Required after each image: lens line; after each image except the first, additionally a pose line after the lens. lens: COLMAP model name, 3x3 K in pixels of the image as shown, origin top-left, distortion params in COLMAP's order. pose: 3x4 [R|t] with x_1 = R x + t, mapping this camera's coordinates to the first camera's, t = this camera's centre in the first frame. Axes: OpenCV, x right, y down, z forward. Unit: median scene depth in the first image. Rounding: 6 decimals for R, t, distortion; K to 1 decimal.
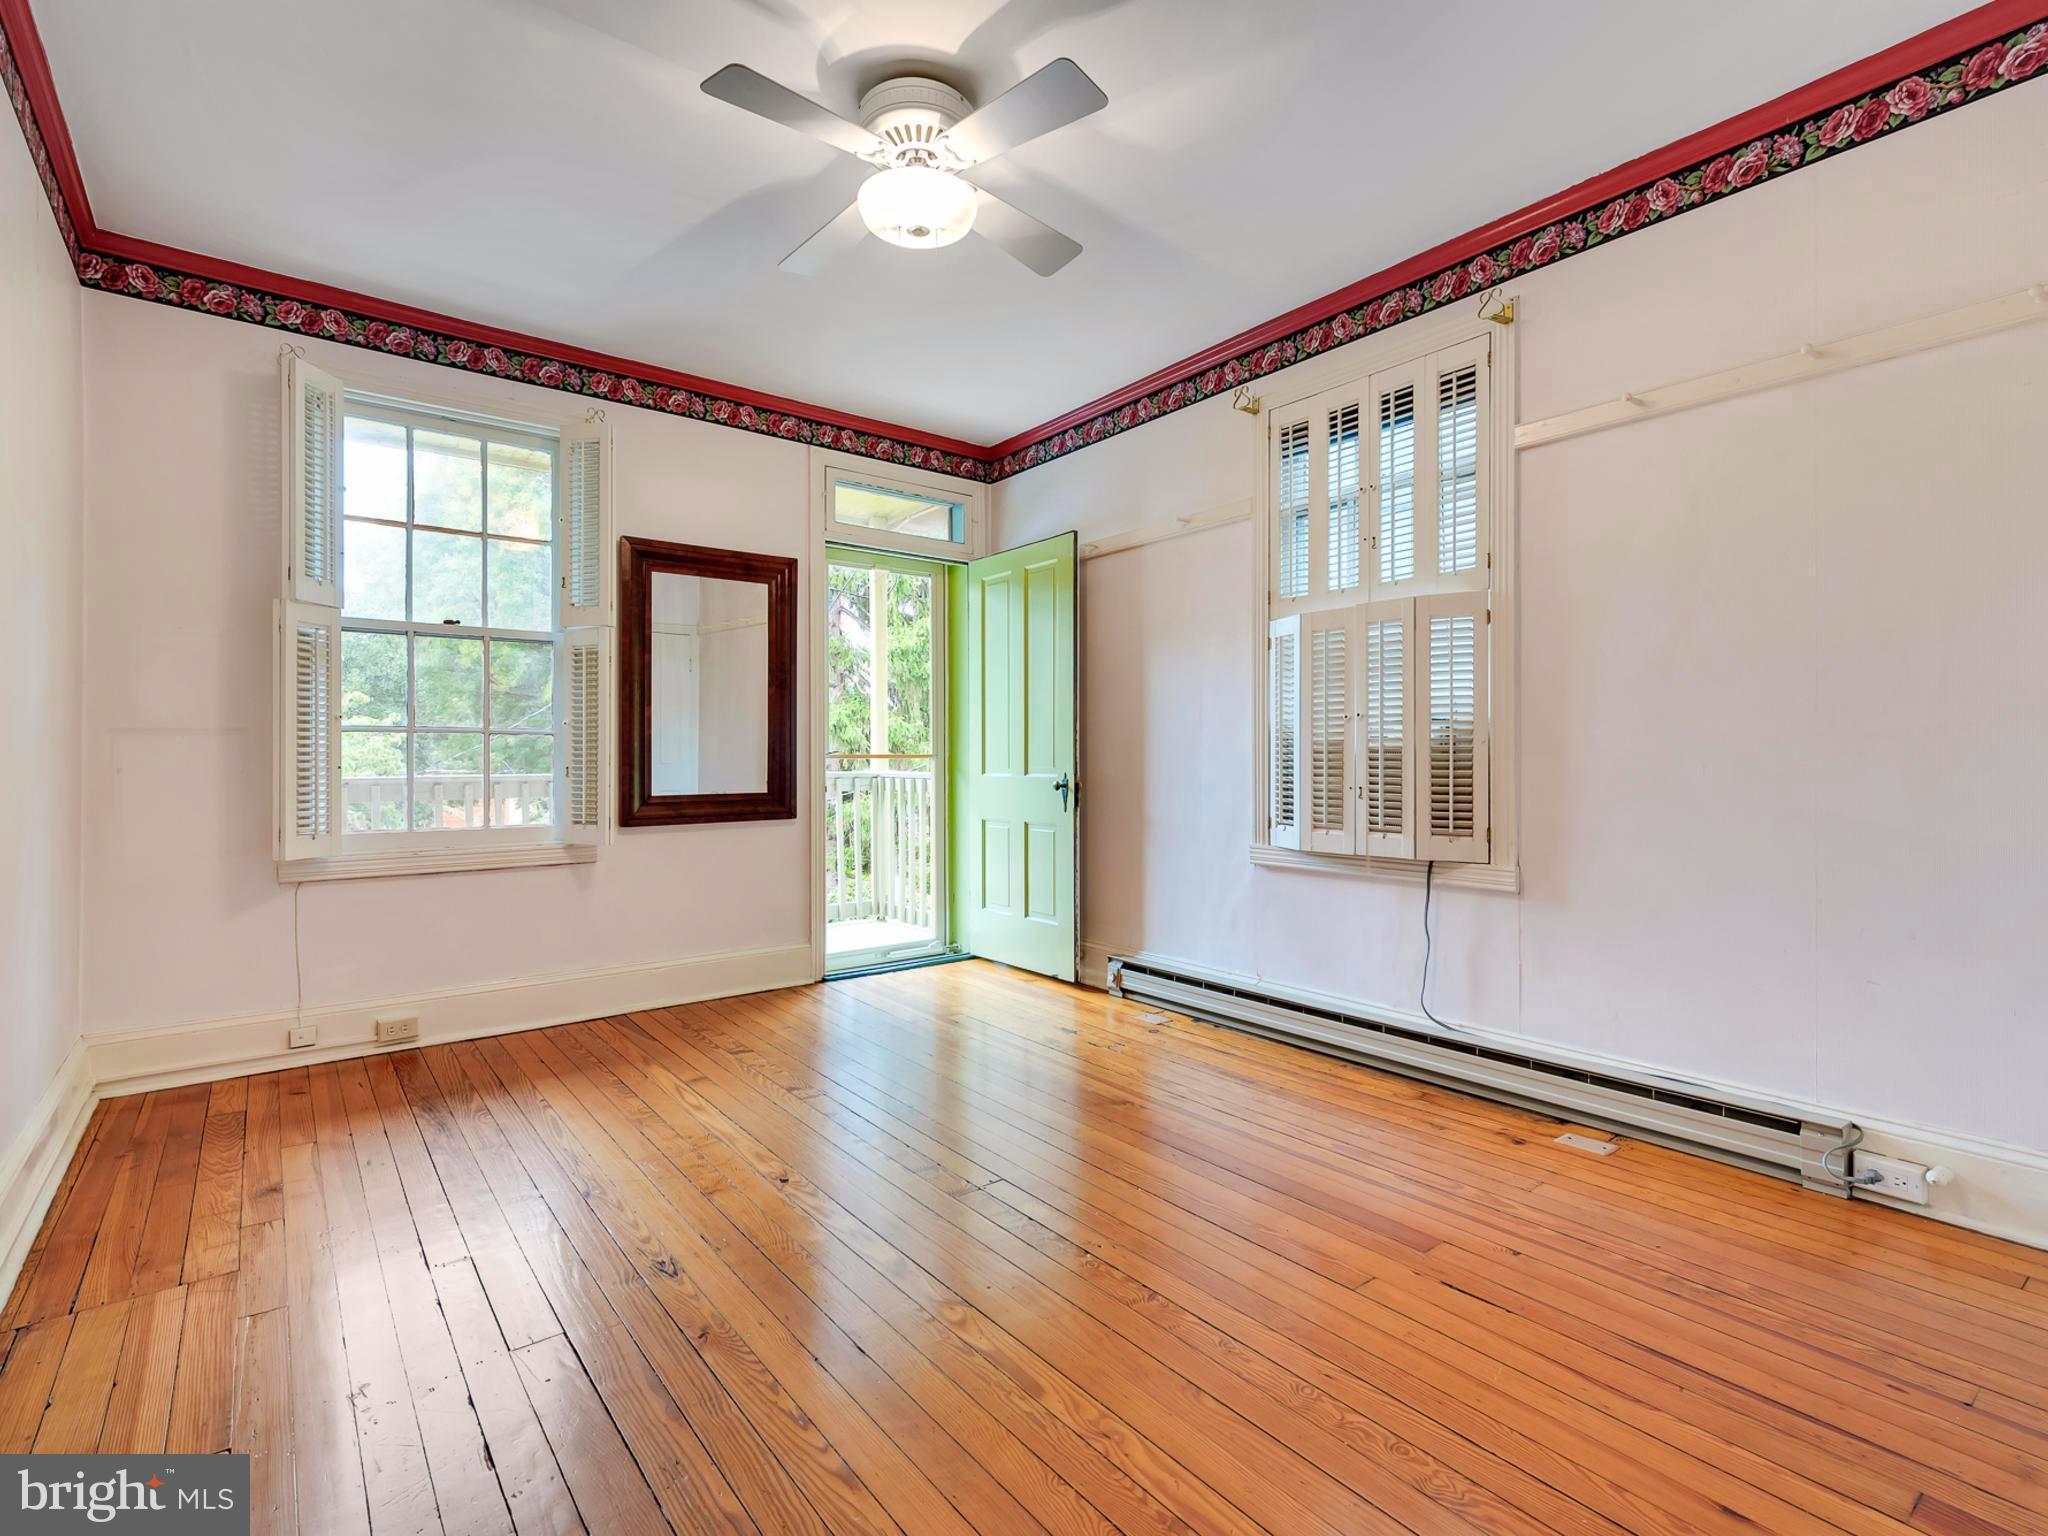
lens RADIAL K [[973.7, 0, 1030.6], [0, 973.7, 757.5], [0, 0, 1]] dist [0.016137, 0.001425]
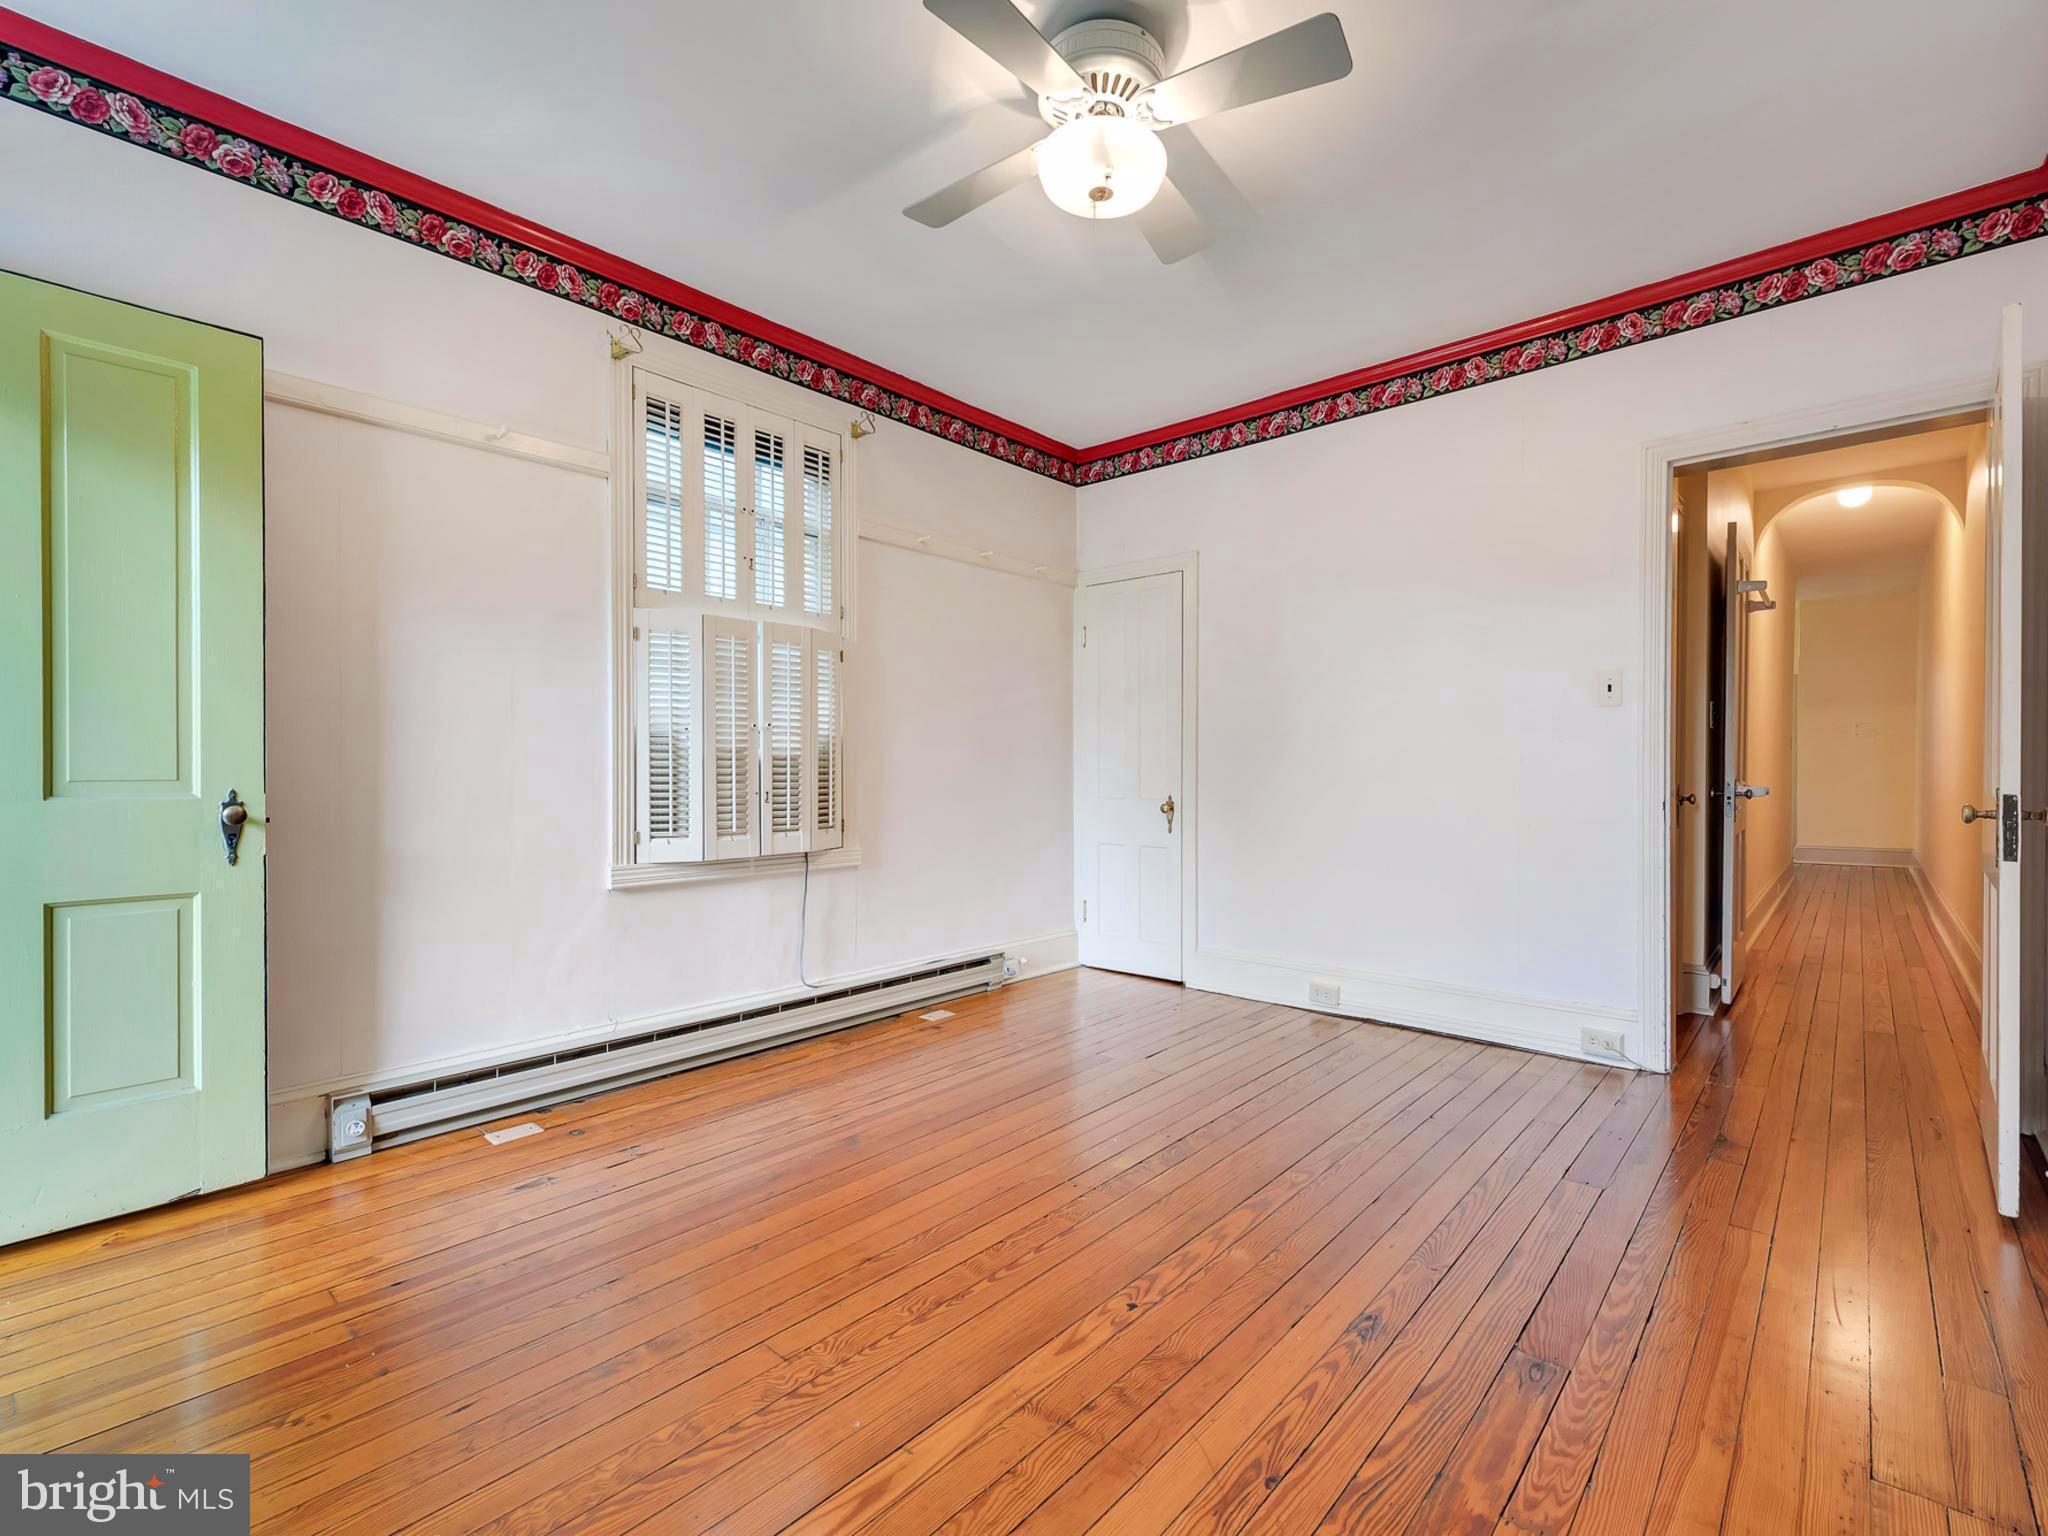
lens RADIAL K [[919.7, 0, 1030.7], [0, 919.7, 774.5], [0, 0, 1]] dist [0.002244, -0.000137]
pose [[-0.183365, -0.006177, 0.983025, -0.710320], [-0.003269, 0.999979, 0.005674, 0.004312], [-0.983039, -0.002174, -0.183381, 0.900798]]
